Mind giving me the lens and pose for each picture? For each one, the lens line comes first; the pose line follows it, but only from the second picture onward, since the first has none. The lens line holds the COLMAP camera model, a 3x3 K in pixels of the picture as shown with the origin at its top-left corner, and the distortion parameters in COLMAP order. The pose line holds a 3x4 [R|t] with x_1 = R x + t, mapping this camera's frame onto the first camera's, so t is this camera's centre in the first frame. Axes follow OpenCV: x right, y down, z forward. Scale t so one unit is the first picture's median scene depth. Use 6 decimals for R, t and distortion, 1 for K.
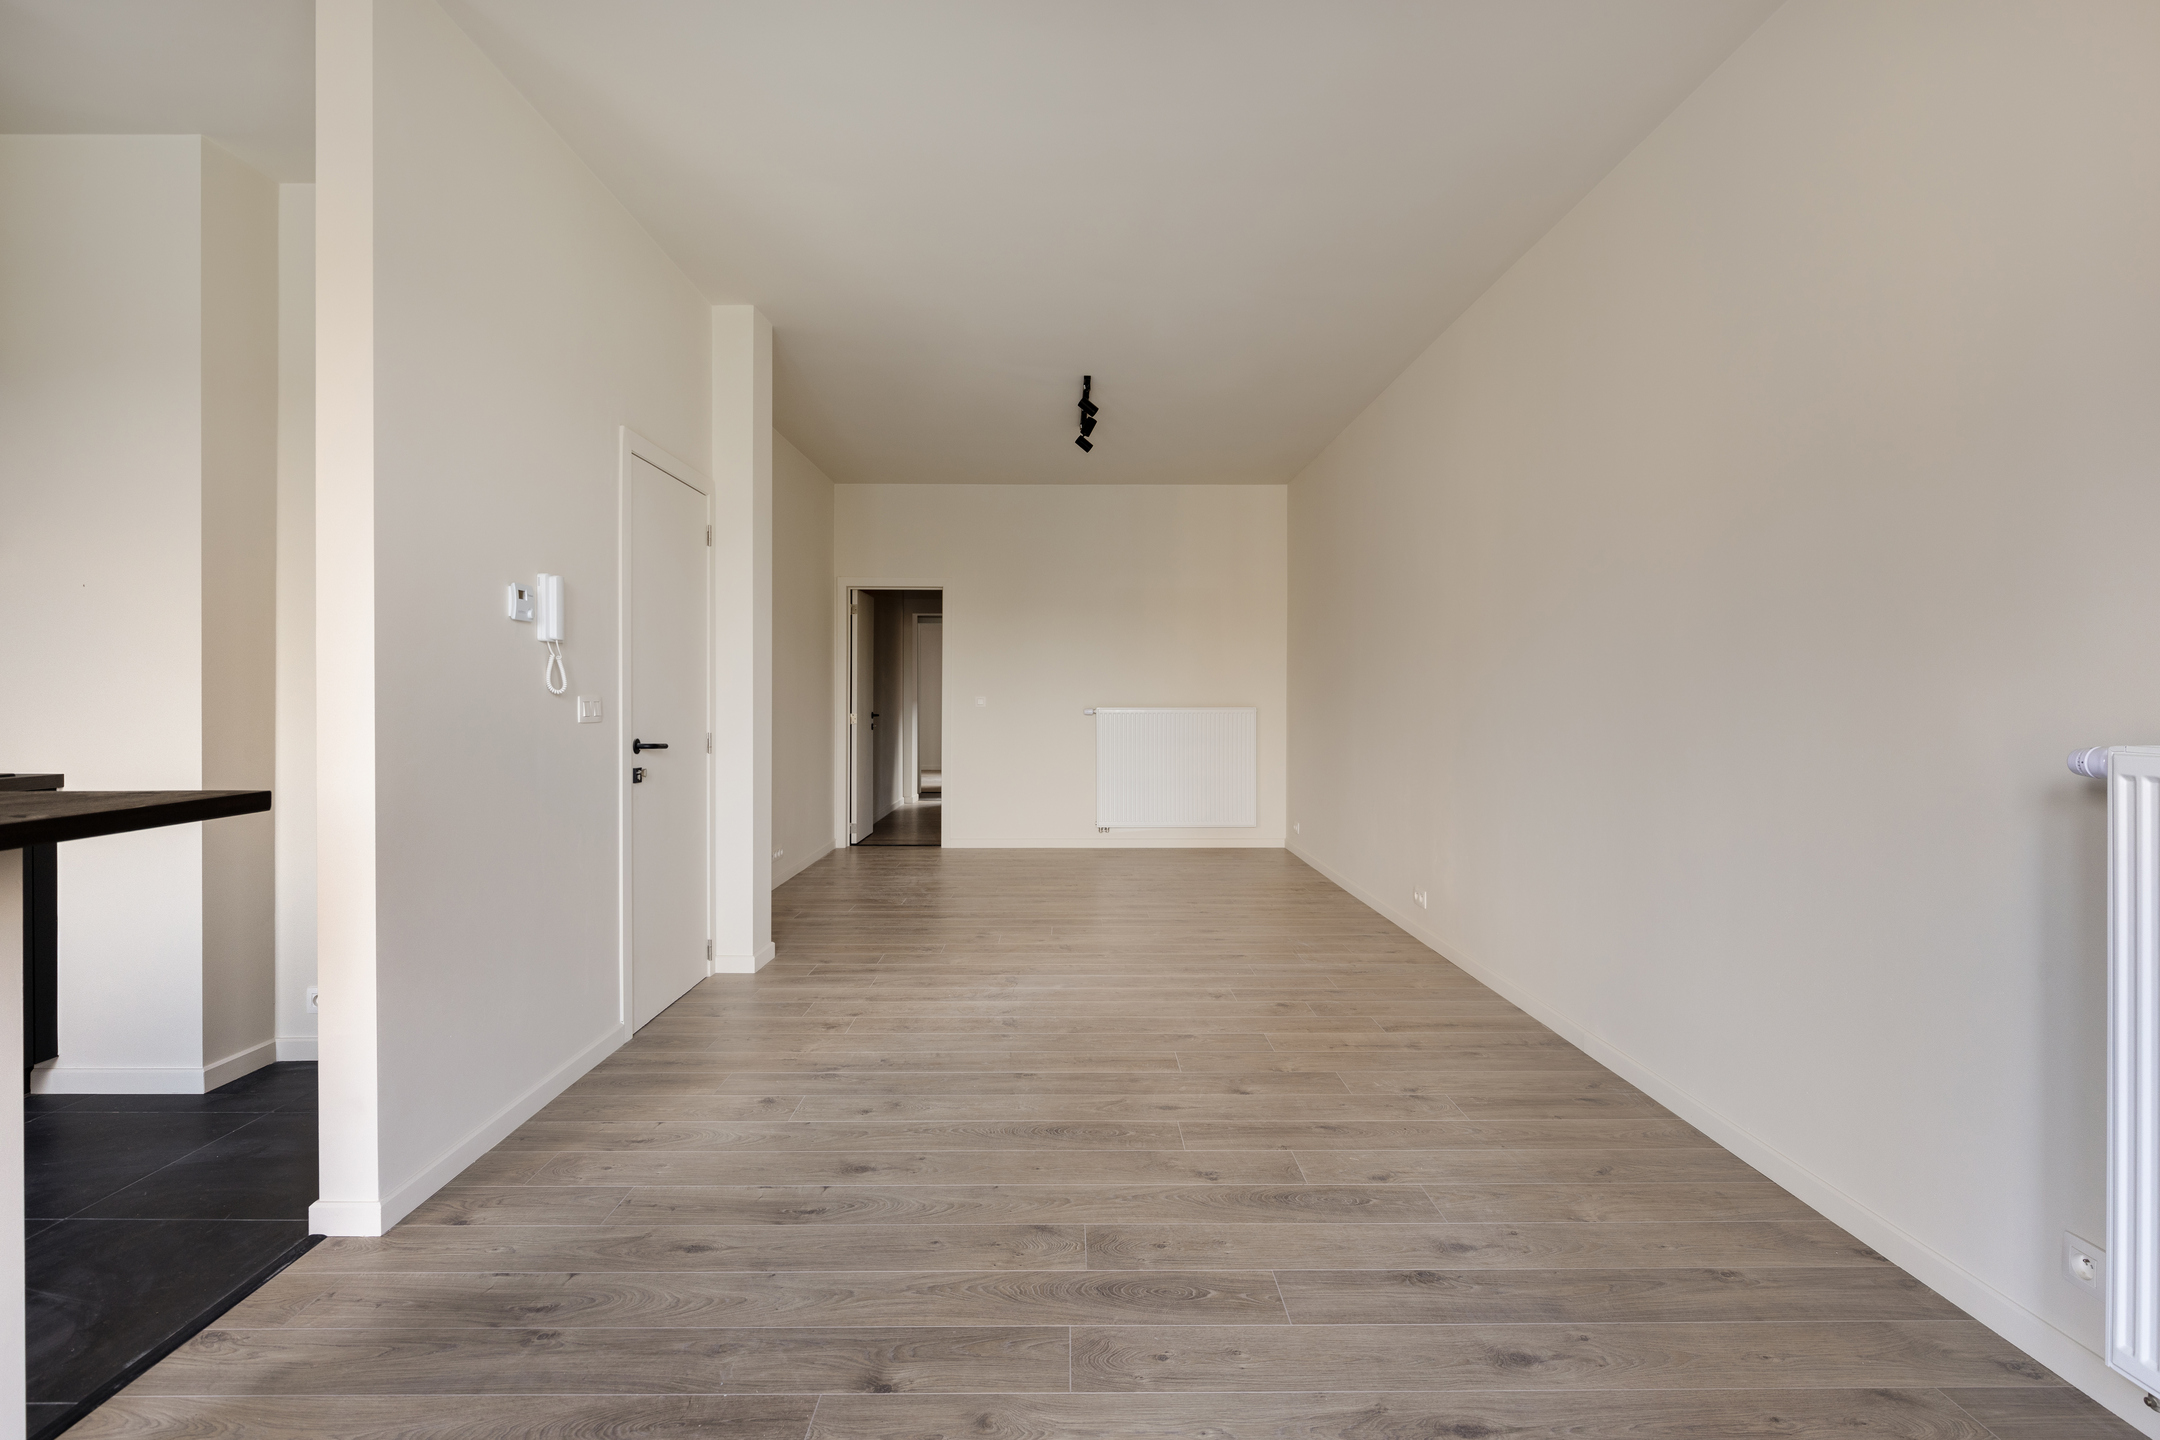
lens RADIAL K [[1045.7, 0, 1094.4], [0, 1045.7, 705.4], [0, 0, 1]] dist [-0.003021, 0.000720]
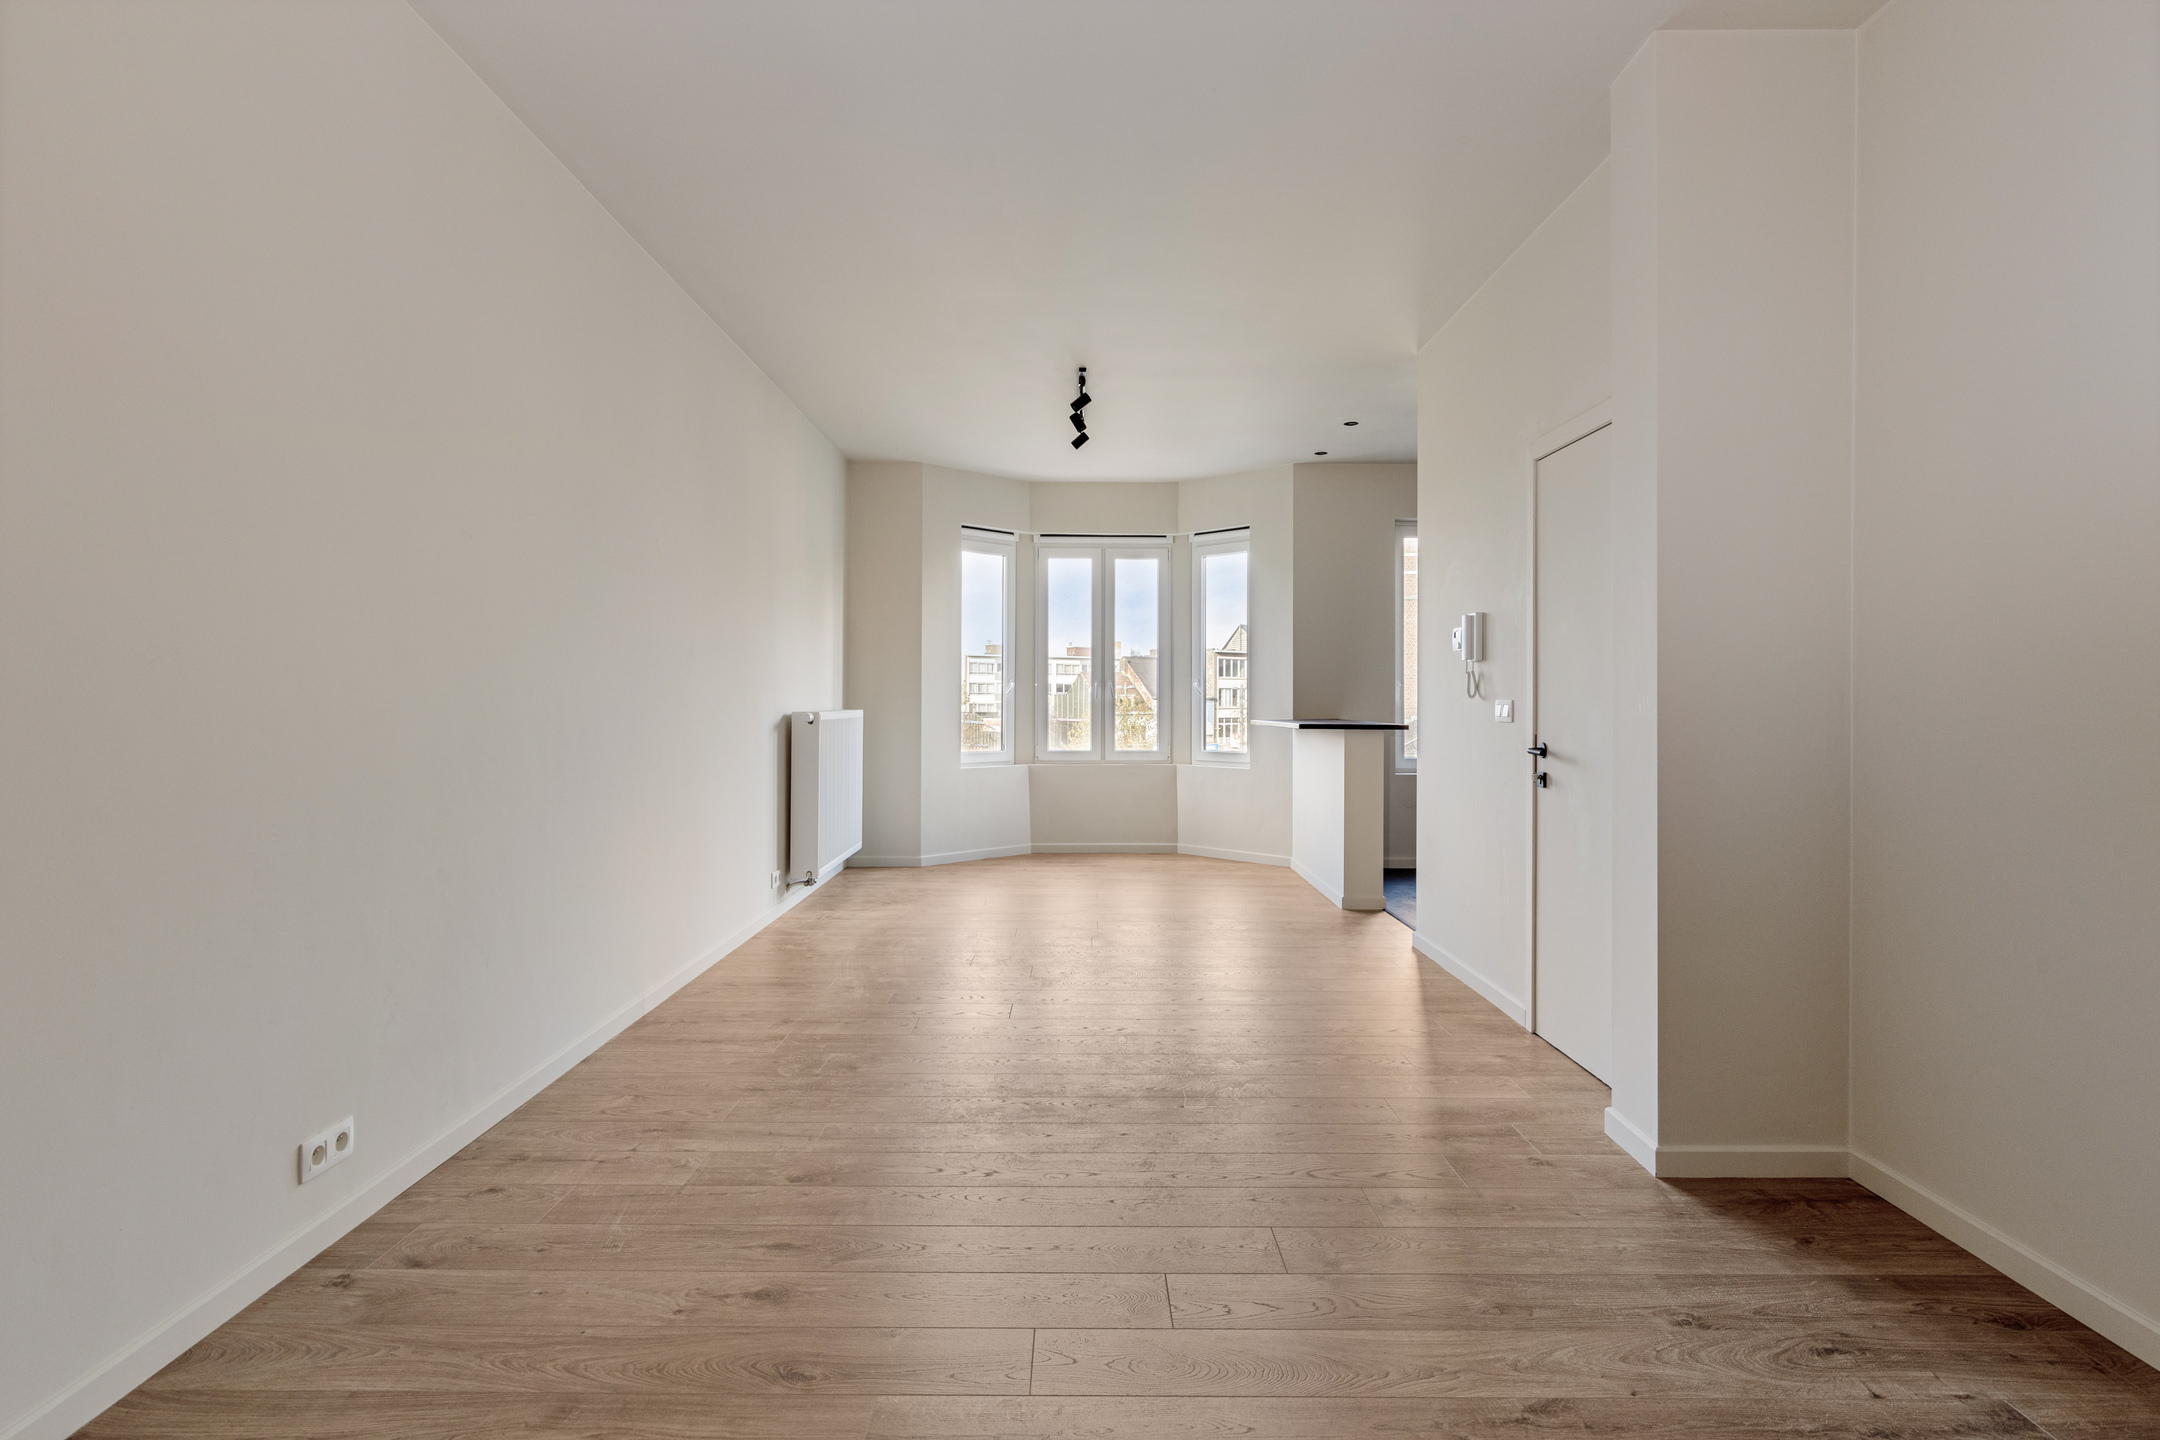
lens RADIAL K [[1045.7, 0, 1082.1], [0, 1045.7, 692.9], [0, 0, 1]] dist [-0.003021, 0.000720]
pose [[-0.999760, -0.002037, 0.021798, -0.035673], [-0.001924, 0.999985, 0.005217, -0.030968], [-0.021808, 0.005174, -0.999749, 2.988224]]
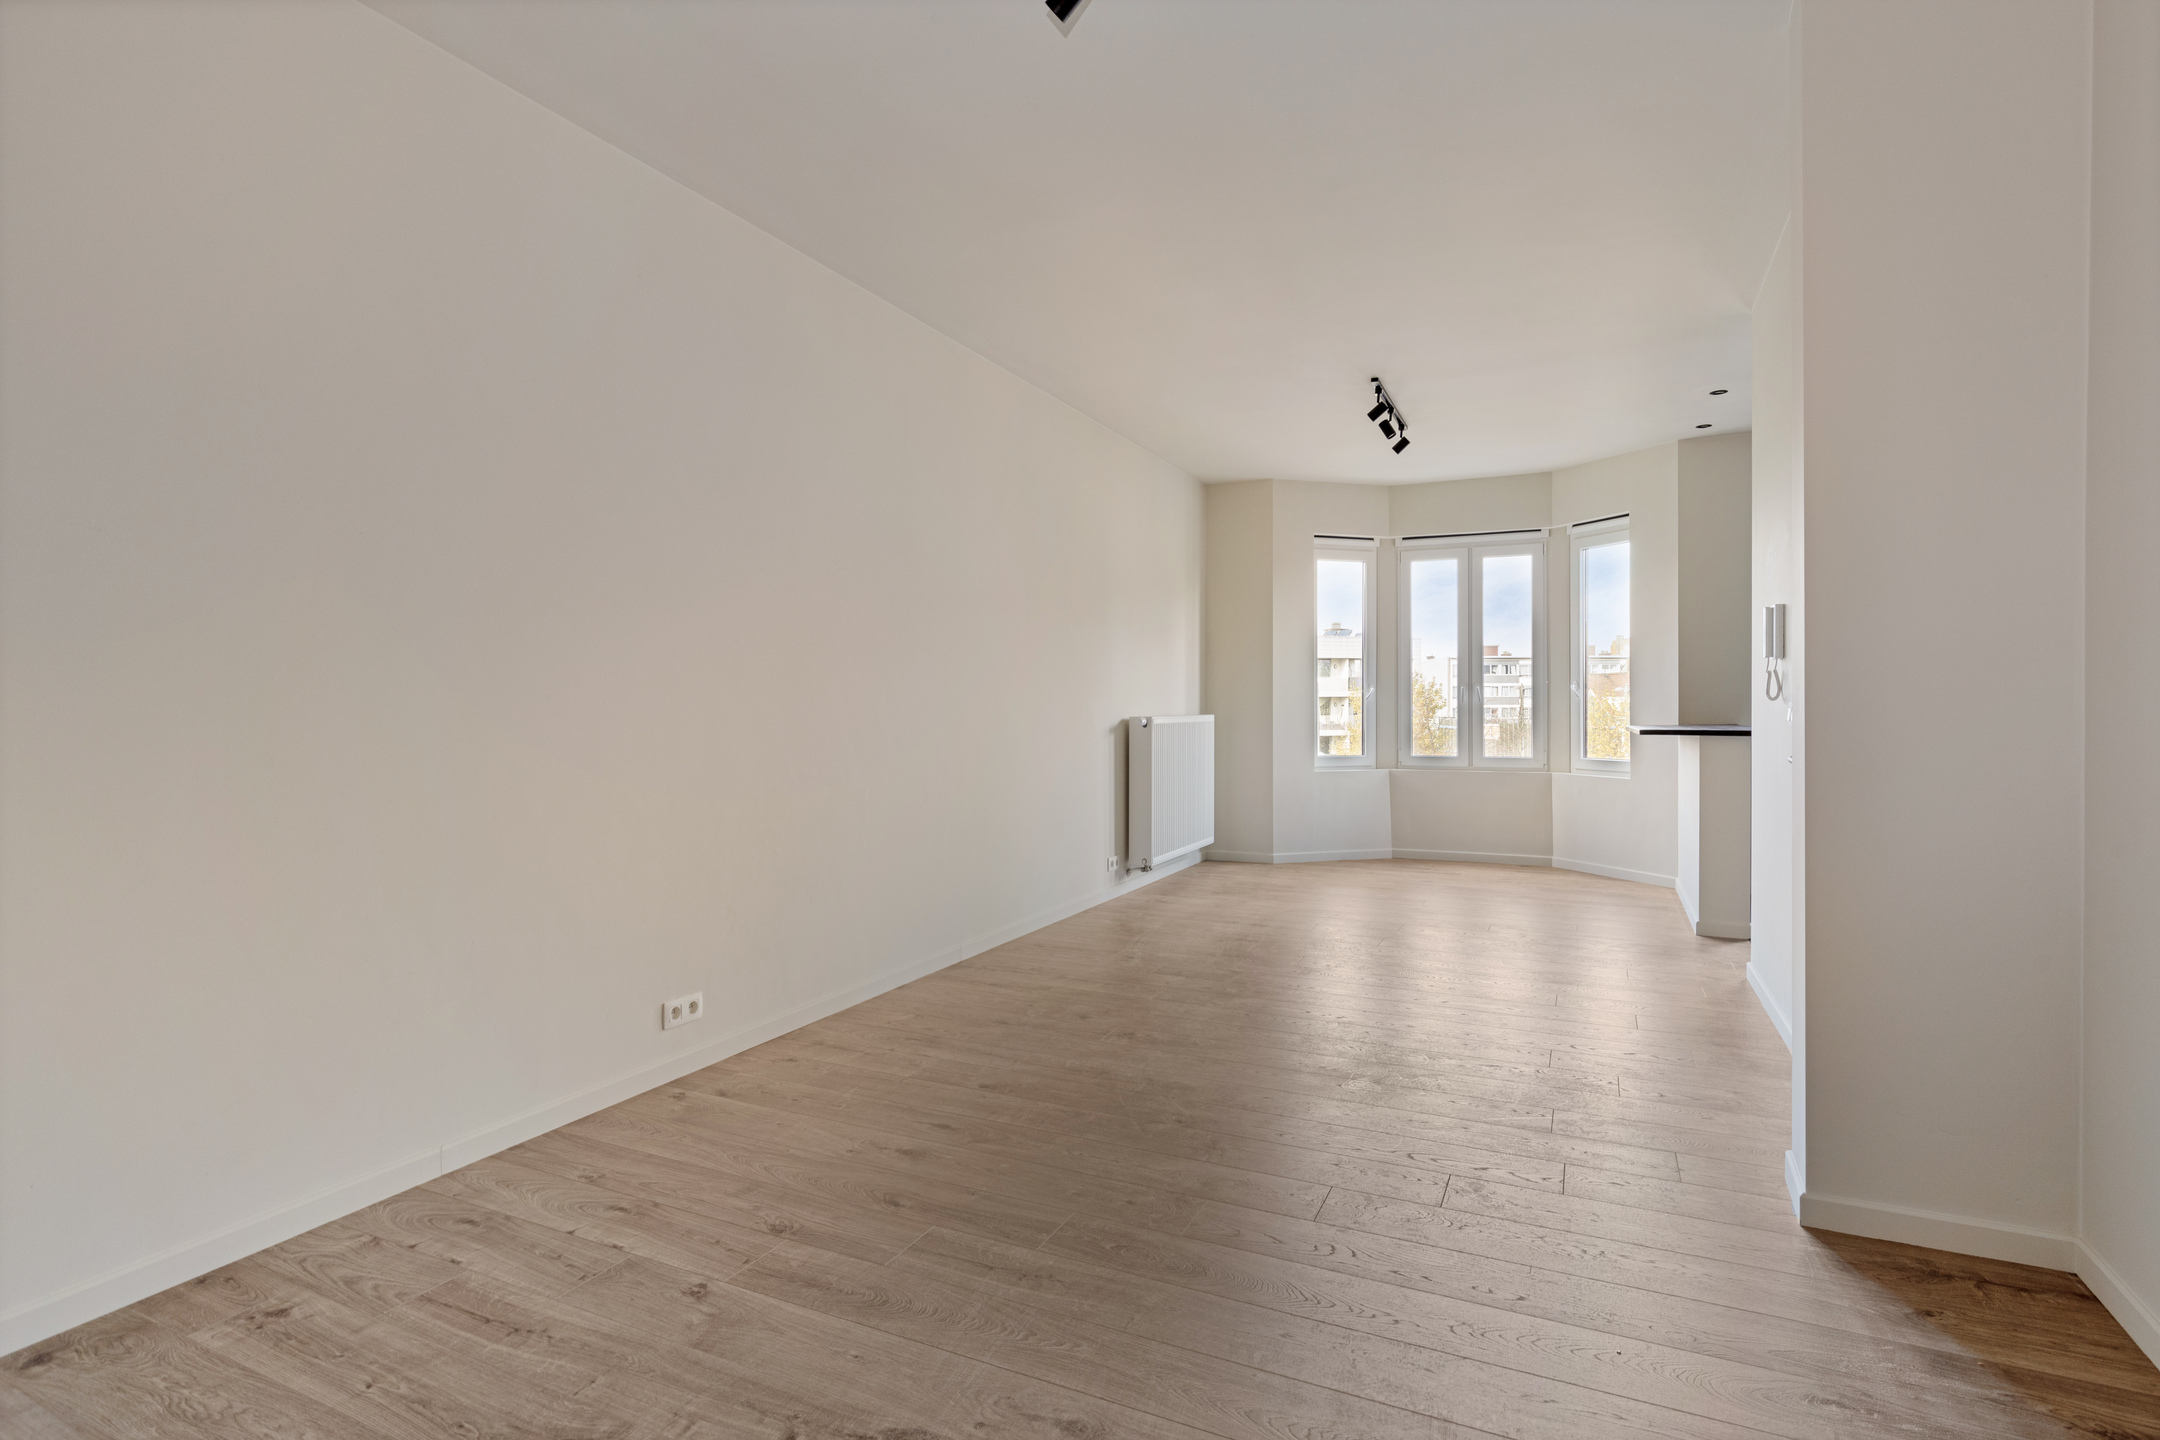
lens RADIAL K [[1045.7, 0, 1093.1], [0, 1045.7, 707.6], [0, 0, 1]] dist [-0.003021, 0.000720]
pose [[-0.897100, 0.001503, 0.441824, -0.408425], [0.008020, 0.999885, 0.012882, -0.031953], [-0.441754, 0.015100, -0.897009, 3.061981]]
